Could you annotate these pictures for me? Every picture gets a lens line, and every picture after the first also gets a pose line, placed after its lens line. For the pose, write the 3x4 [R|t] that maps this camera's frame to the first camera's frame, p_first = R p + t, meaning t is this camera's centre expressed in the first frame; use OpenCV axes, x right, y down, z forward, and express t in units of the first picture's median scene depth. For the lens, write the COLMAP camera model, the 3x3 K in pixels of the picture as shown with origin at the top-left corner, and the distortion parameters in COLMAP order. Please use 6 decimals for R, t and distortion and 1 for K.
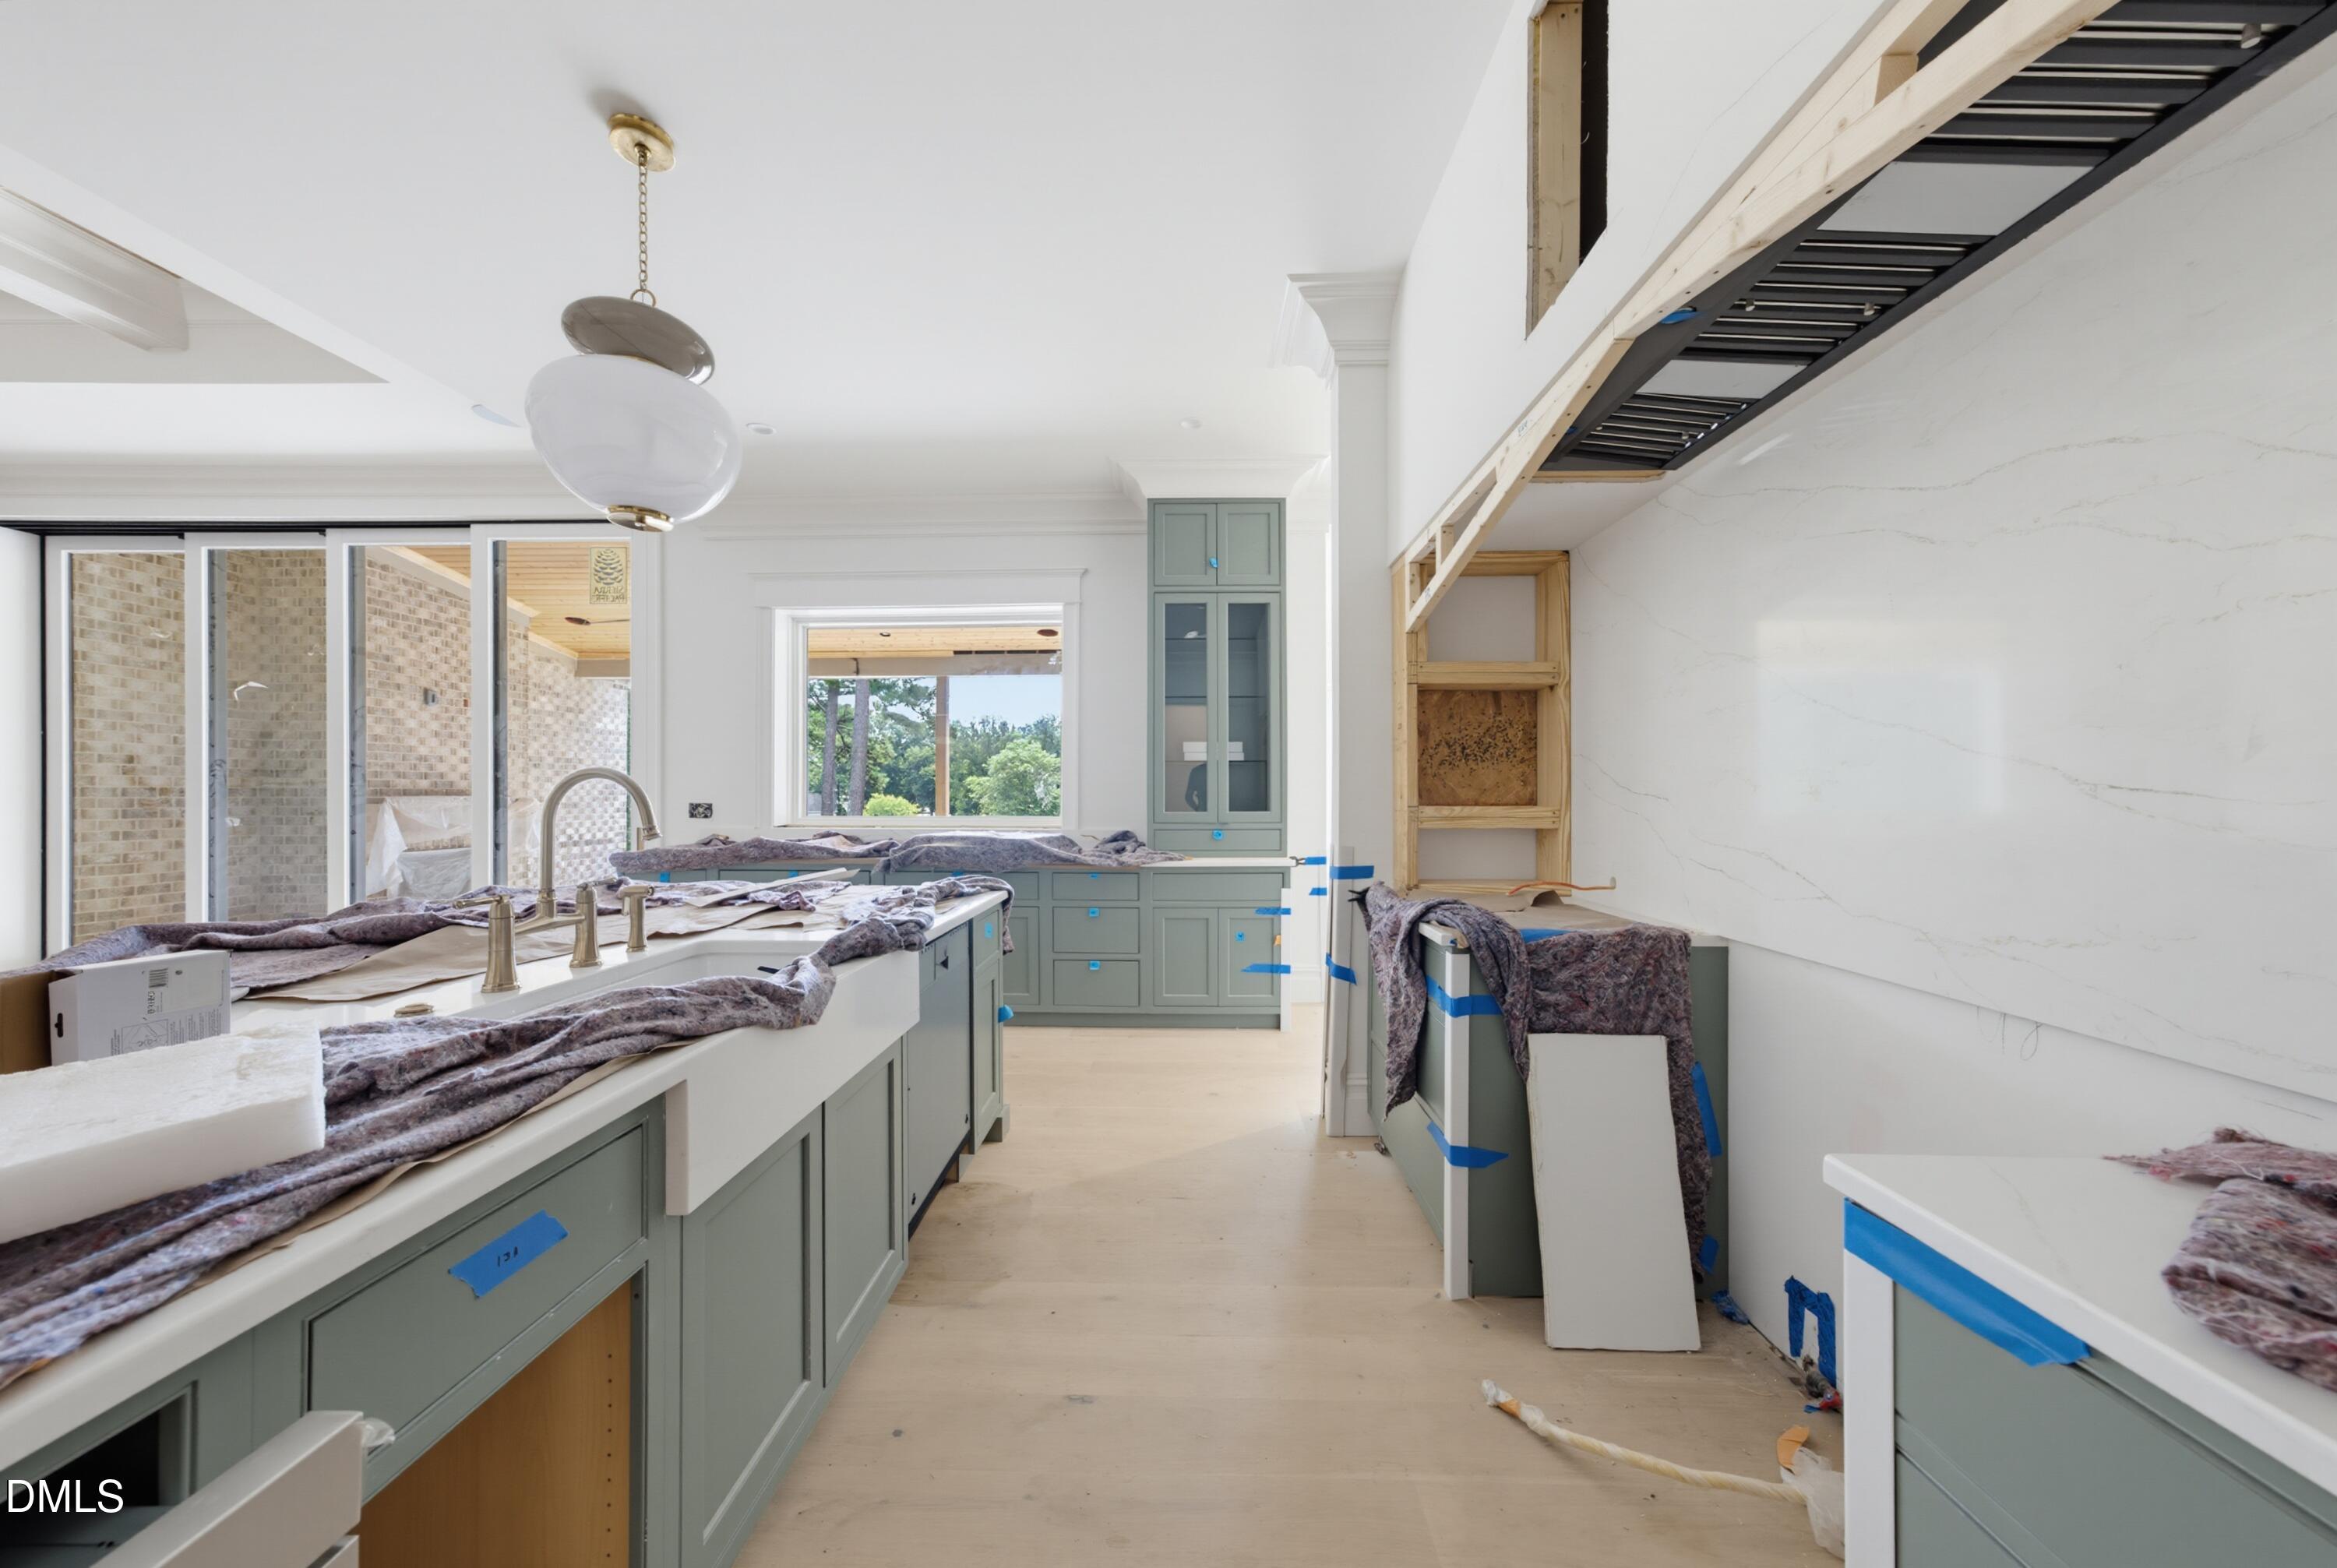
lens RADIAL K [[798.3, 0, 1168.5], [0, 798.3, 784.0], [0, 0, 1]] dist [0.001205, 0.000269]
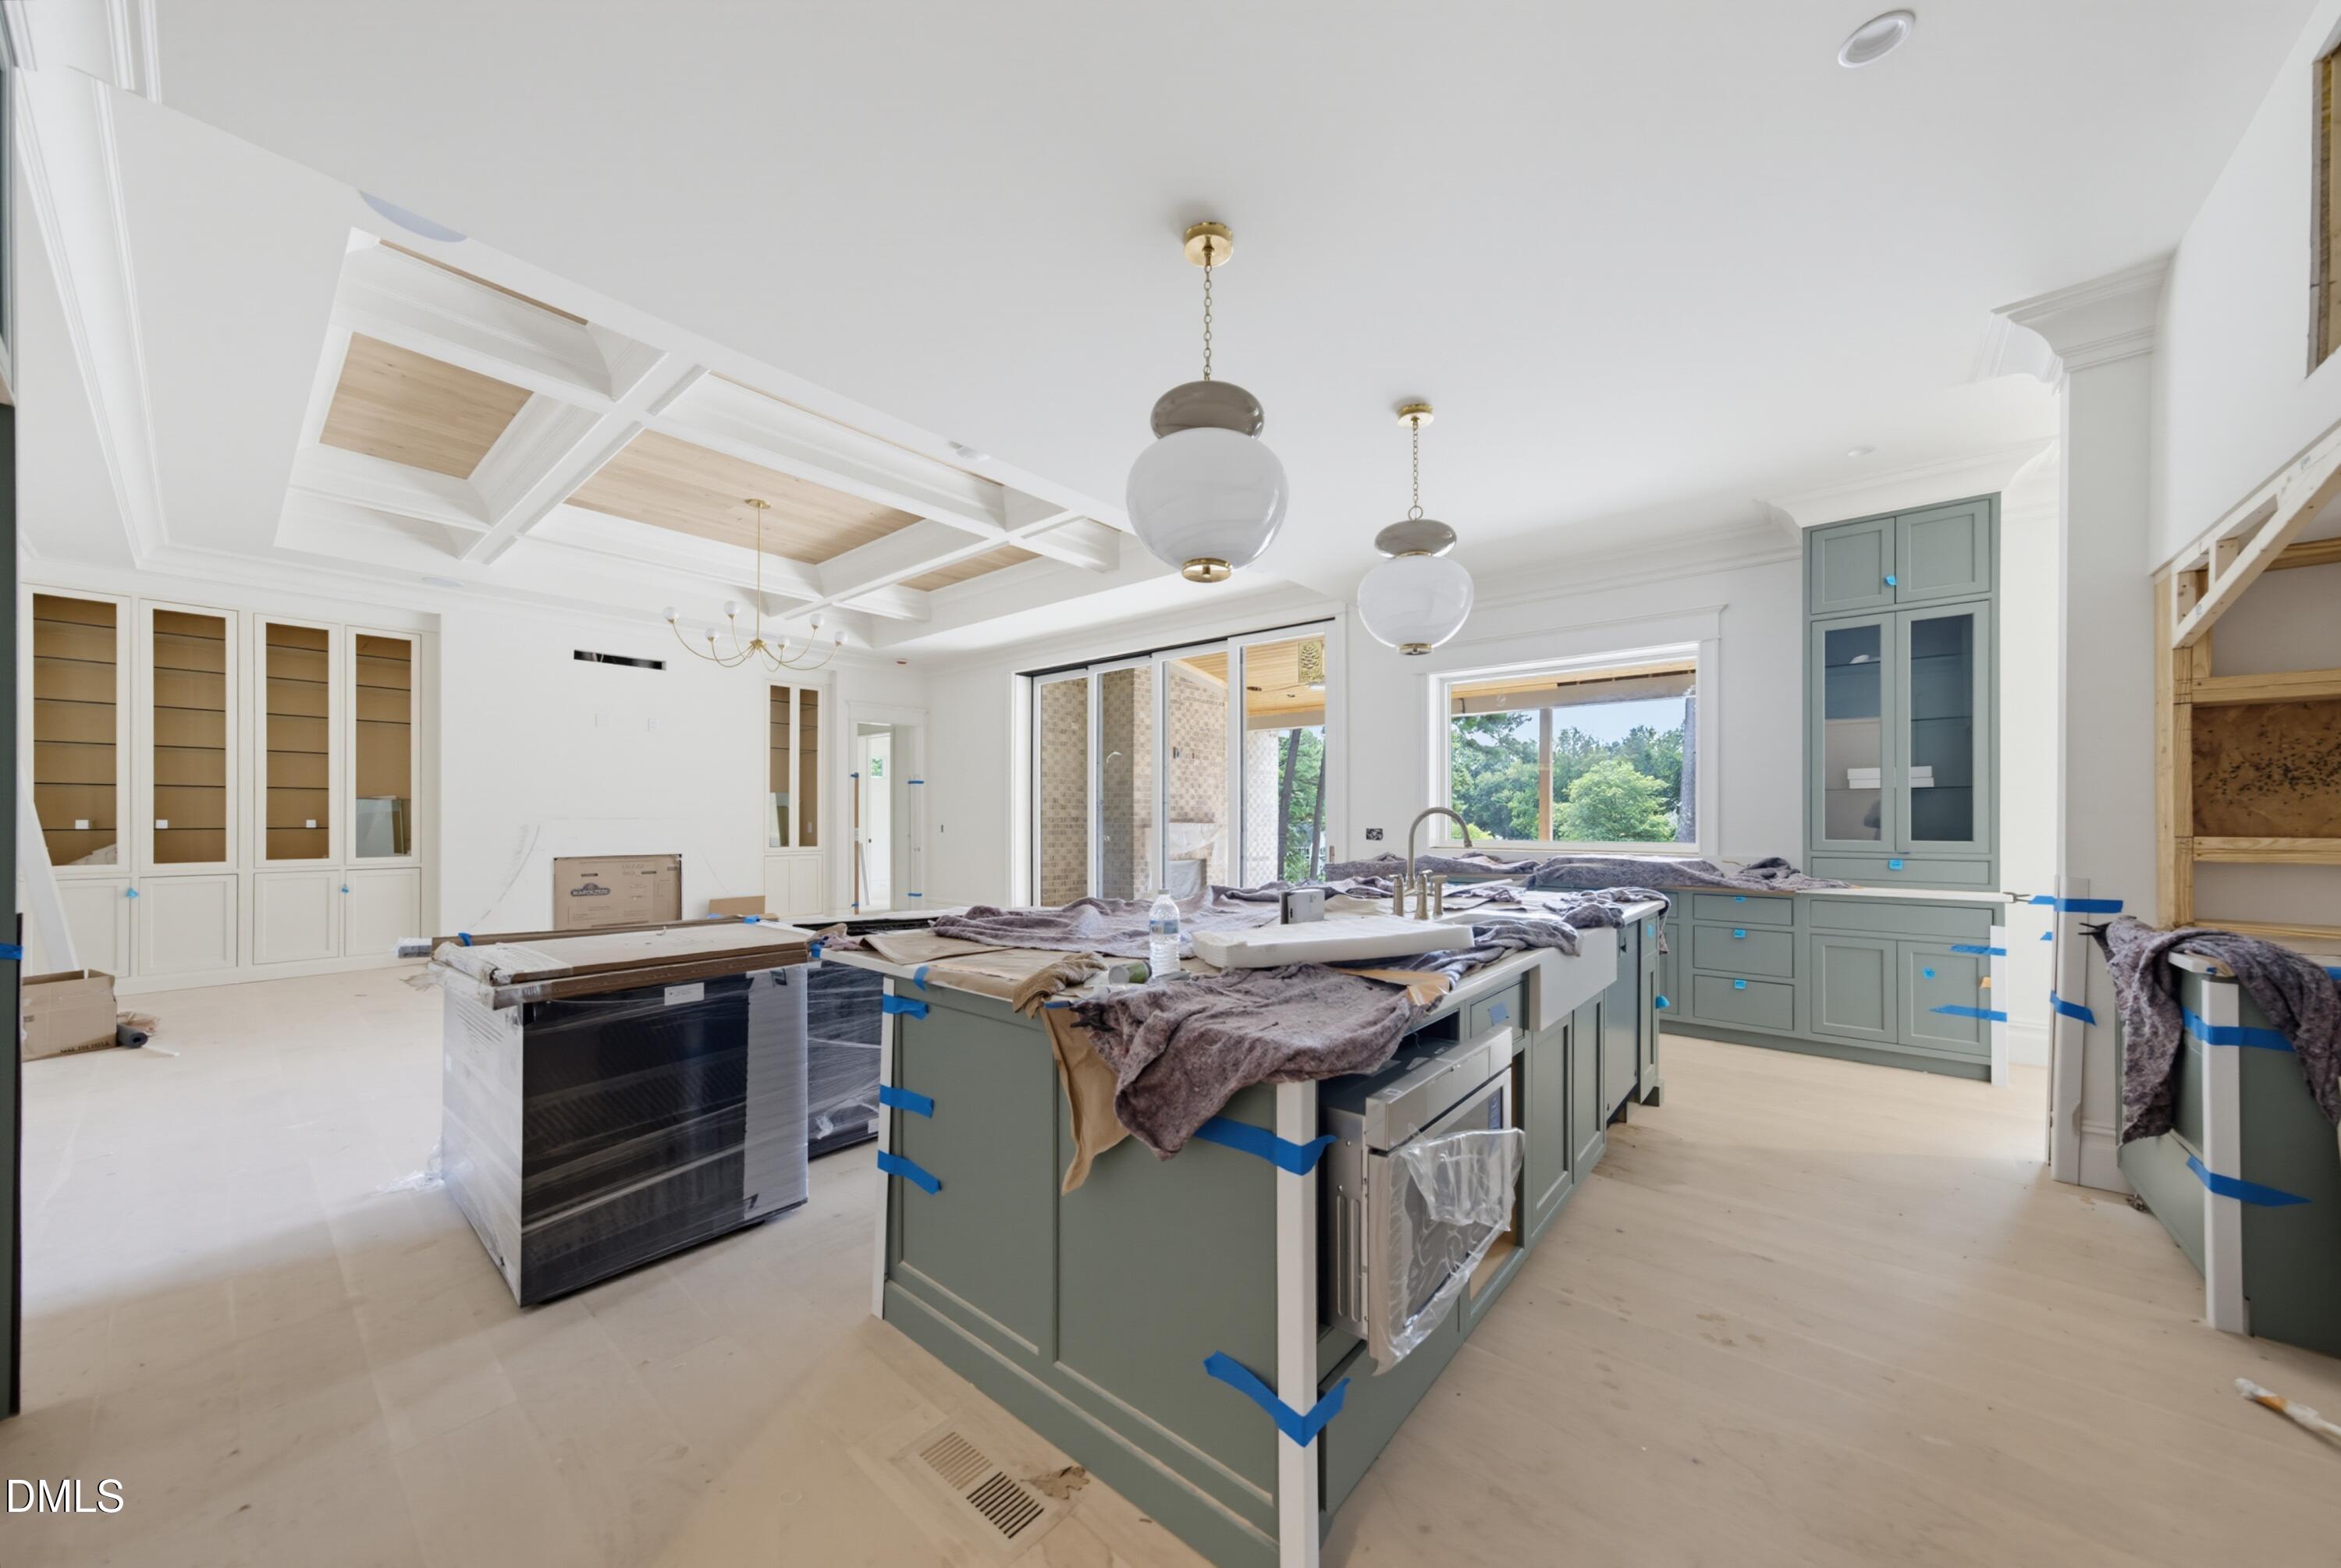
lens RADIAL K [[811.8, 0, 1182.4], [0, 811.8, 817.3], [0, 0, 1]] dist [0.013196, 0.000090]
pose [[0.792454, -0.001209, -0.609930, -0.023457], [0.006374, 0.999960, 0.006299, -0.007133], [0.609898, -0.008879, 0.792430, -0.417964]]
